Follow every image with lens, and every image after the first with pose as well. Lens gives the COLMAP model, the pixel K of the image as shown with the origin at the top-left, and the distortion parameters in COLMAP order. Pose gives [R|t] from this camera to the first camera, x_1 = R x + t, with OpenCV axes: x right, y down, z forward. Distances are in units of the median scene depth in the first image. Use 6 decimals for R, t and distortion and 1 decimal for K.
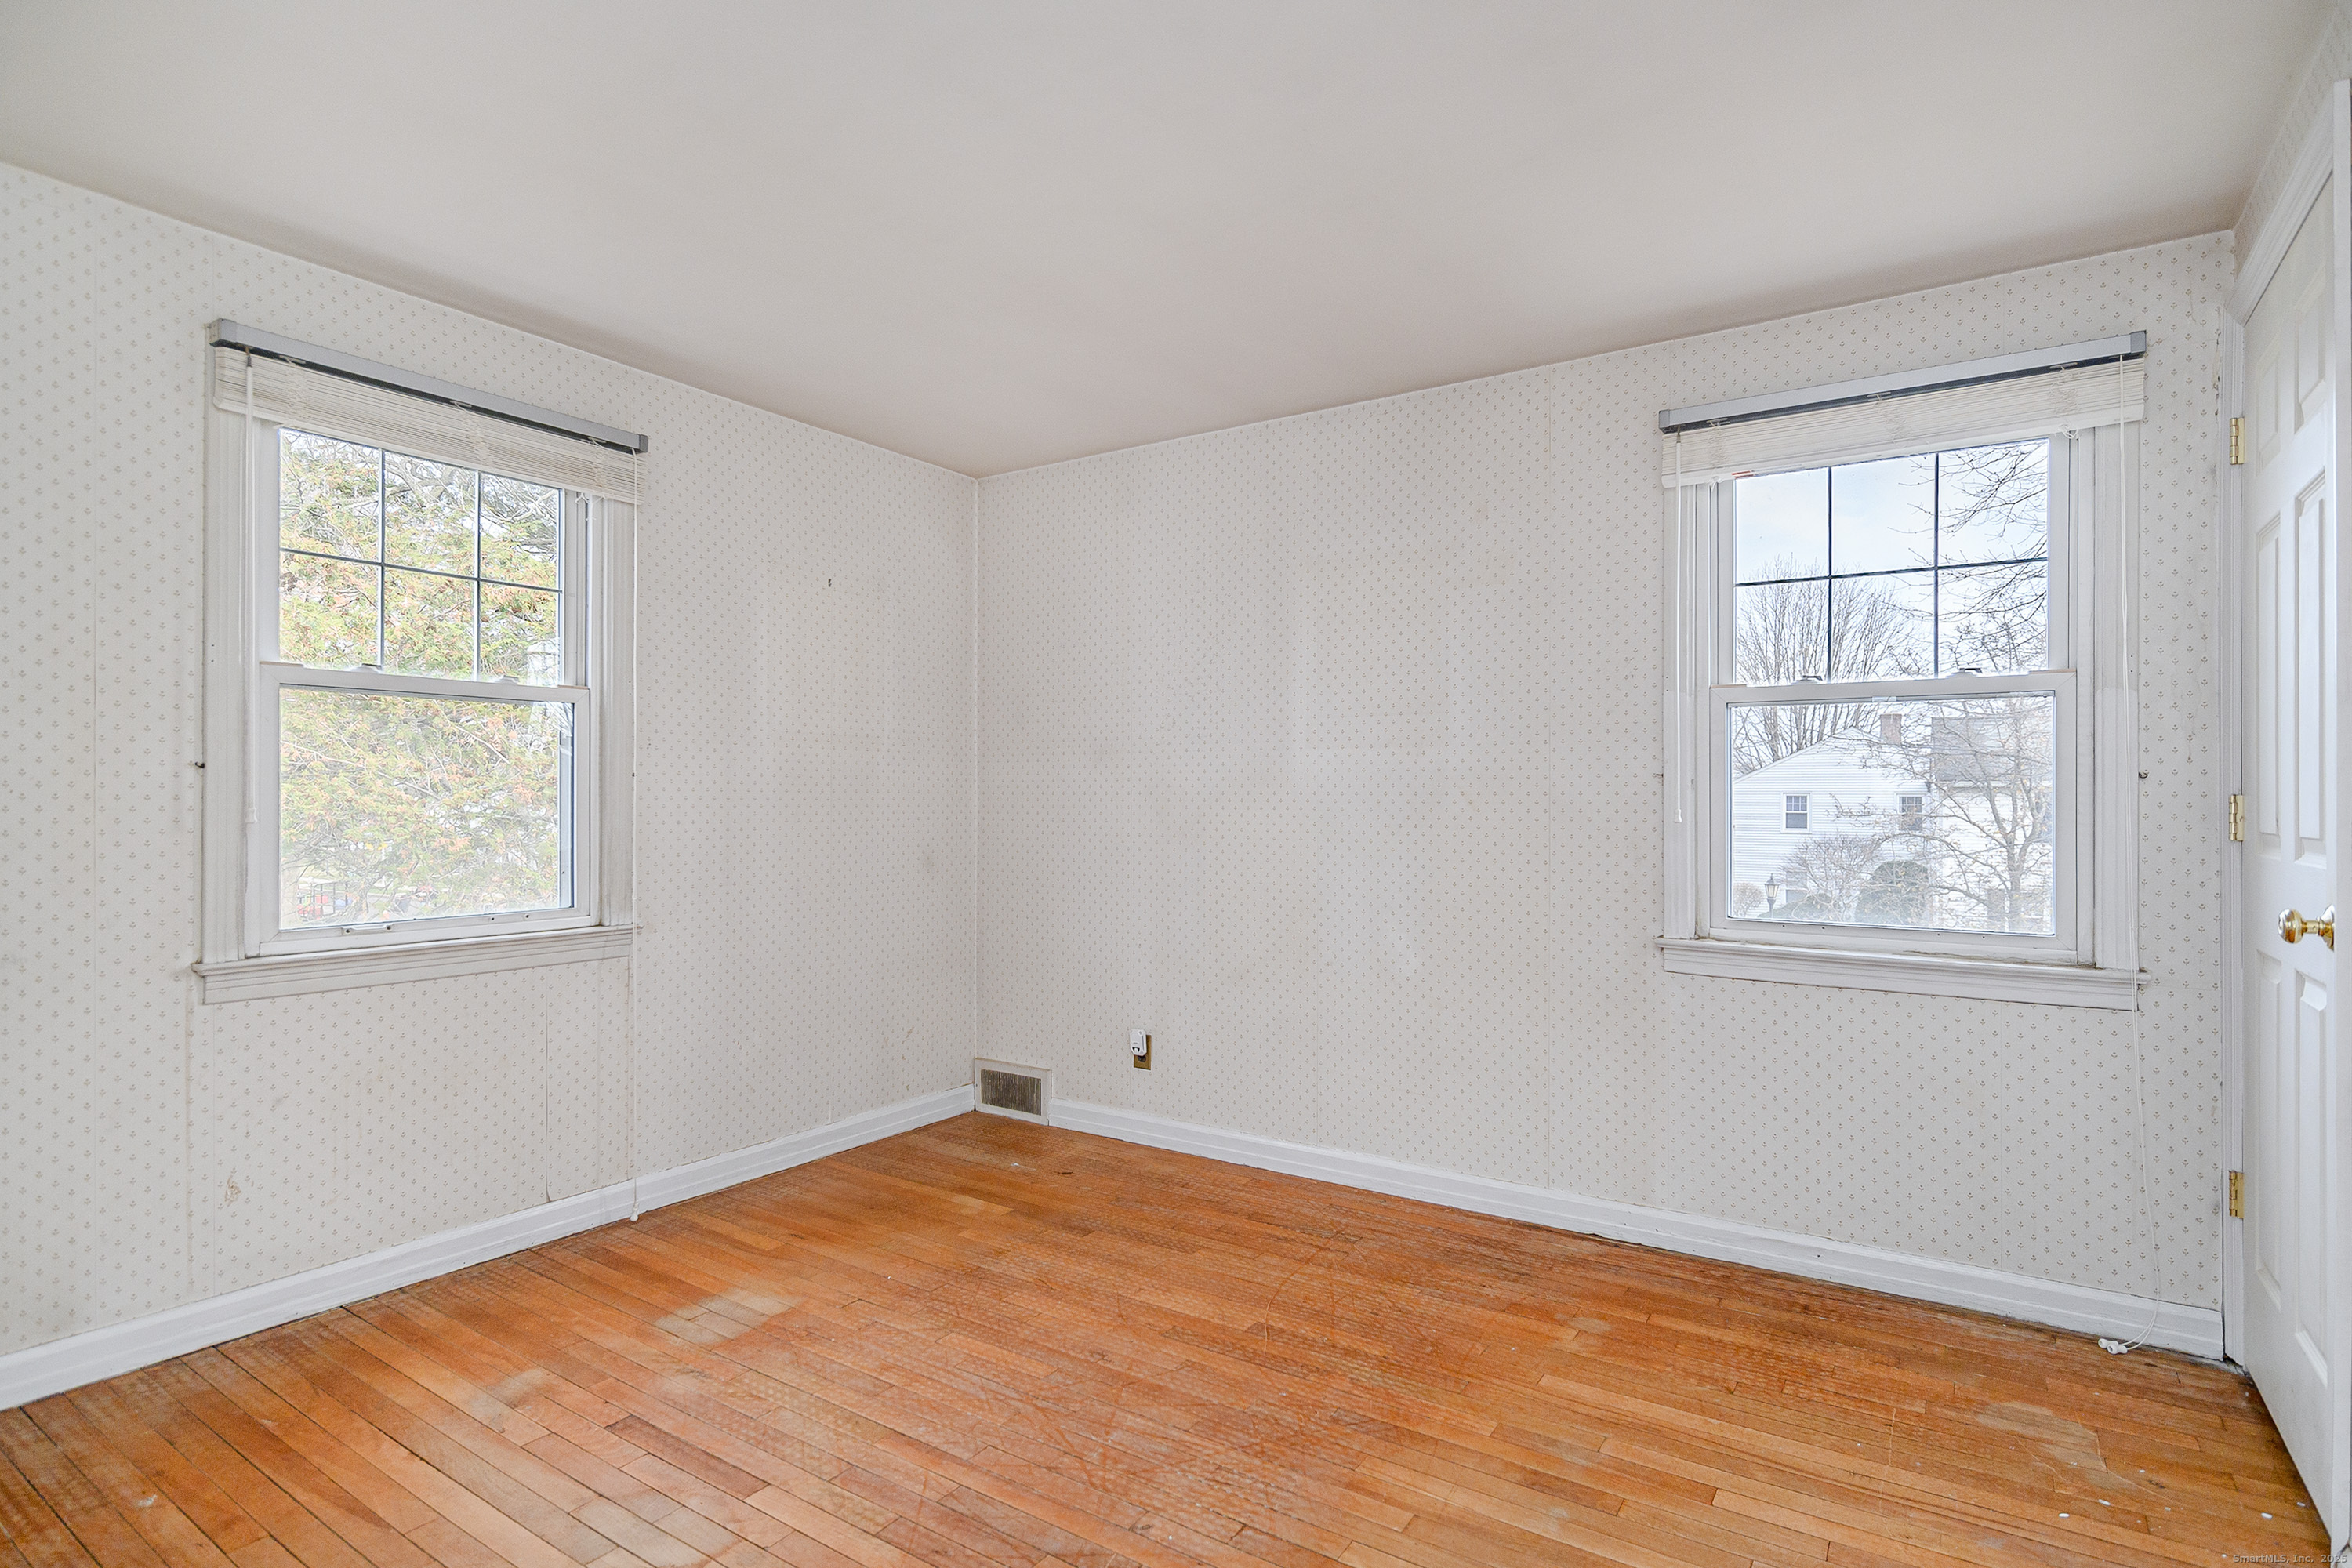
lens RADIAL K [[1188.9, 0, 1172.9], [0, 1188.9, 792.8], [0, 0, 1]] dist [-0.001767, -0.000154]
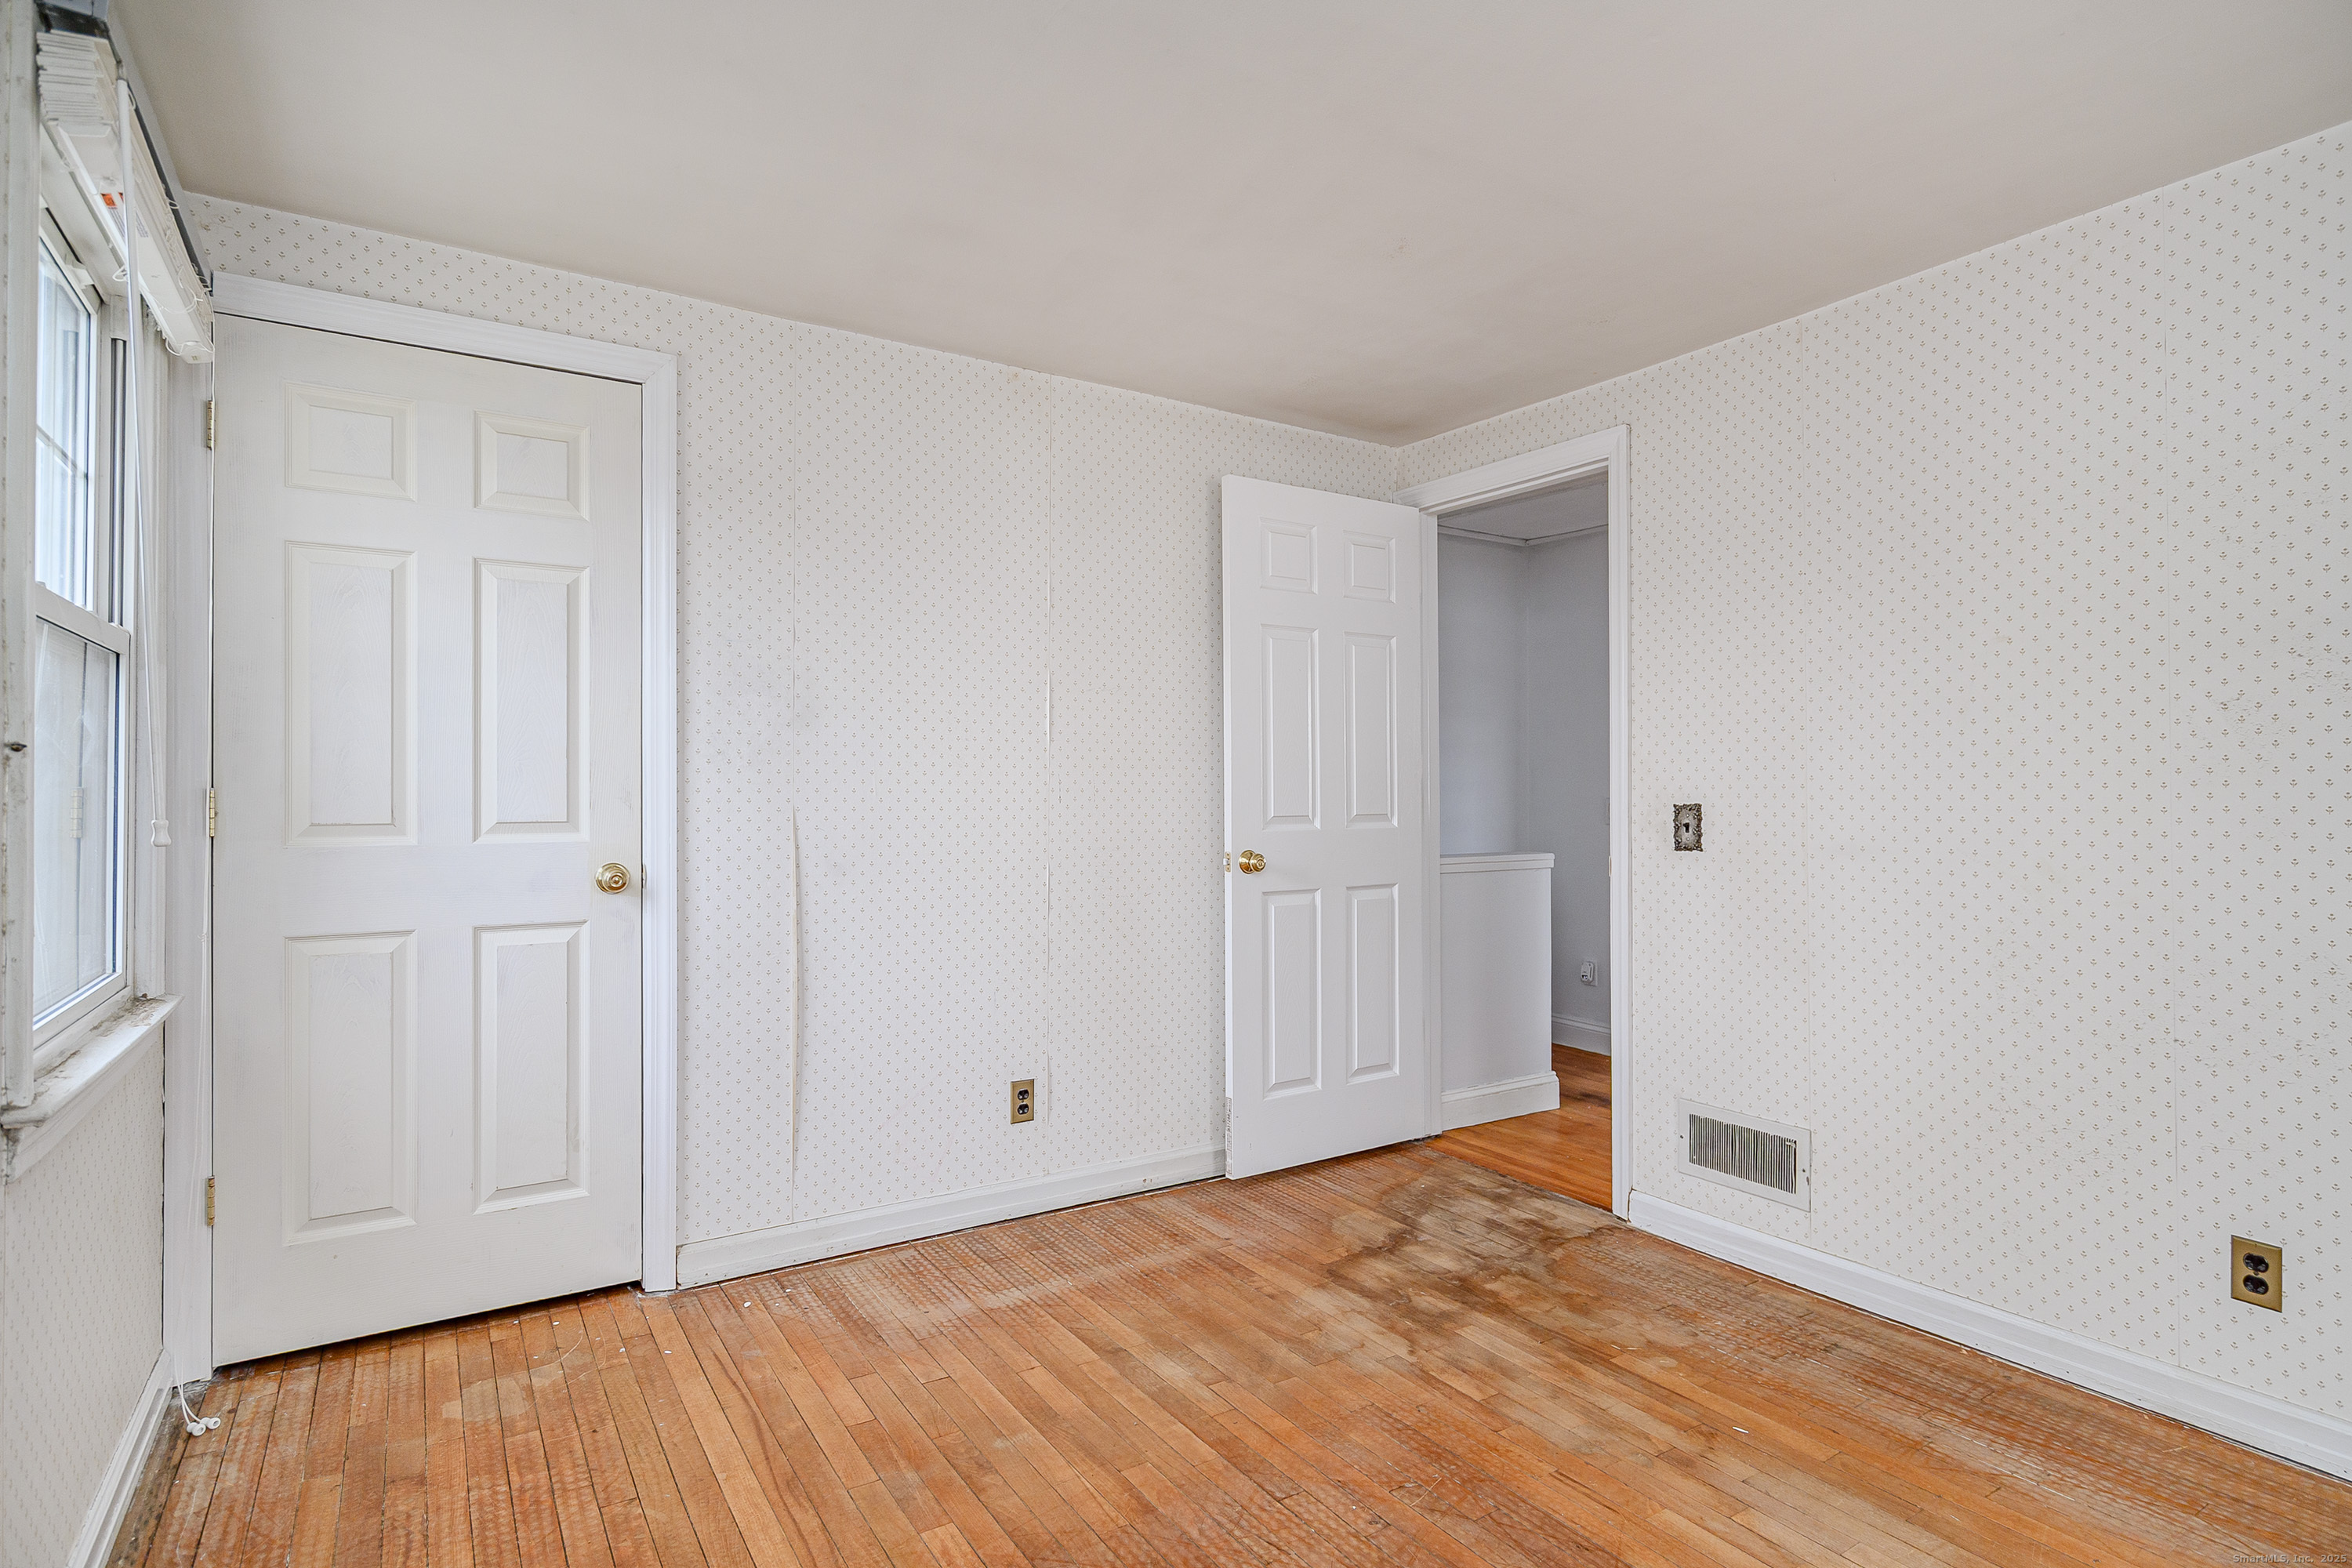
lens RADIAL K [[1188.9, 0, 1177.7], [0, 1188.9, 783.9], [0, 0, 1]] dist [-0.001767, -0.000154]
pose [[-0.918598, -0.002493, 0.395185, -0.254702], [-0.007256, 0.999918, -0.010559, 0.002902], [-0.395127, -0.012567, -0.918541, 1.908003]]
